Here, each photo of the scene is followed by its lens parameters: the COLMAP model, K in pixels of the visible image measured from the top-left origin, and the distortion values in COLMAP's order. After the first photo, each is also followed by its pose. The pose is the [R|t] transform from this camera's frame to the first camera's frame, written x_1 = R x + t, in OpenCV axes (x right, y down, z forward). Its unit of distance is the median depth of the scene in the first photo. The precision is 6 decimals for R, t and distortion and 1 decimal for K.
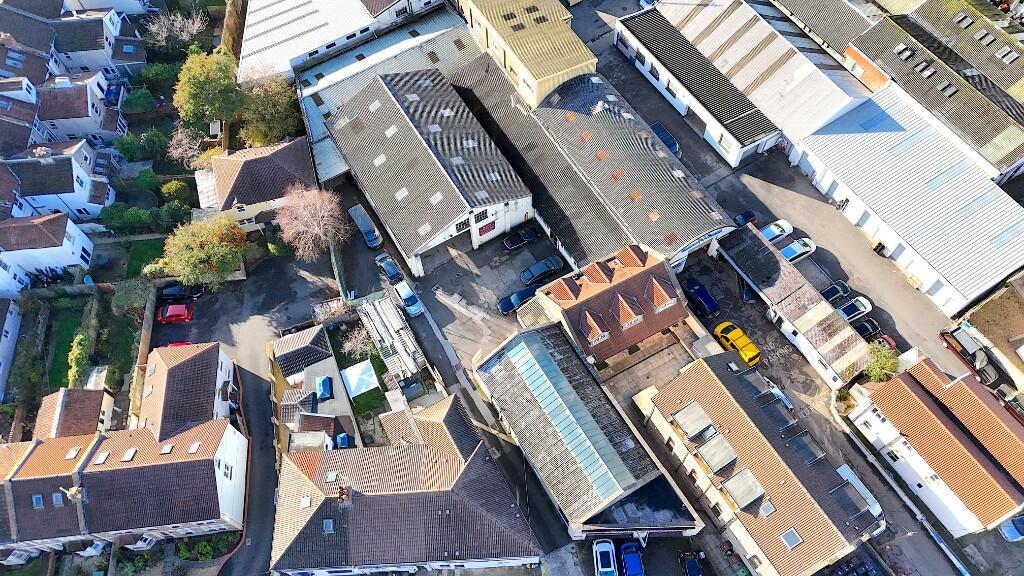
lens RADIAL K [[740.7, 0, 515.5], [0, 740.7, 289.5], [0, 0, 1]] dist [0.047286, -0.043923]
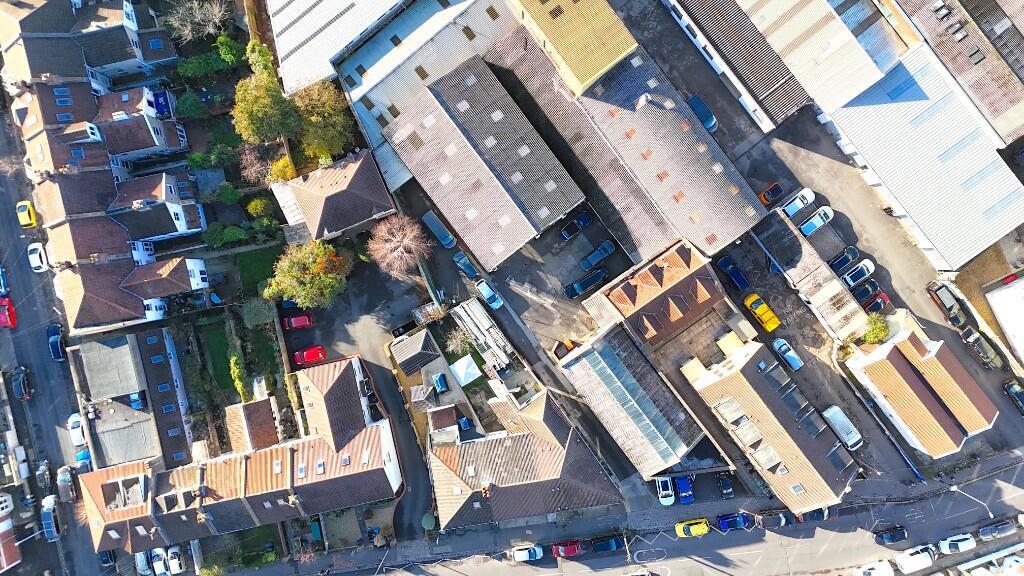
lens RADIAL K [[740.7, 0, 512.3], [0, 740.7, 289.0], [0, 0, 1]] dist [0.047286, -0.043923]
pose [[0.993532, -0.113160, -0.009380, -0.094932], [0.103082, 0.864236, 0.492412, -0.579980], [-0.047615, -0.490194, 0.870312, -0.040860]]
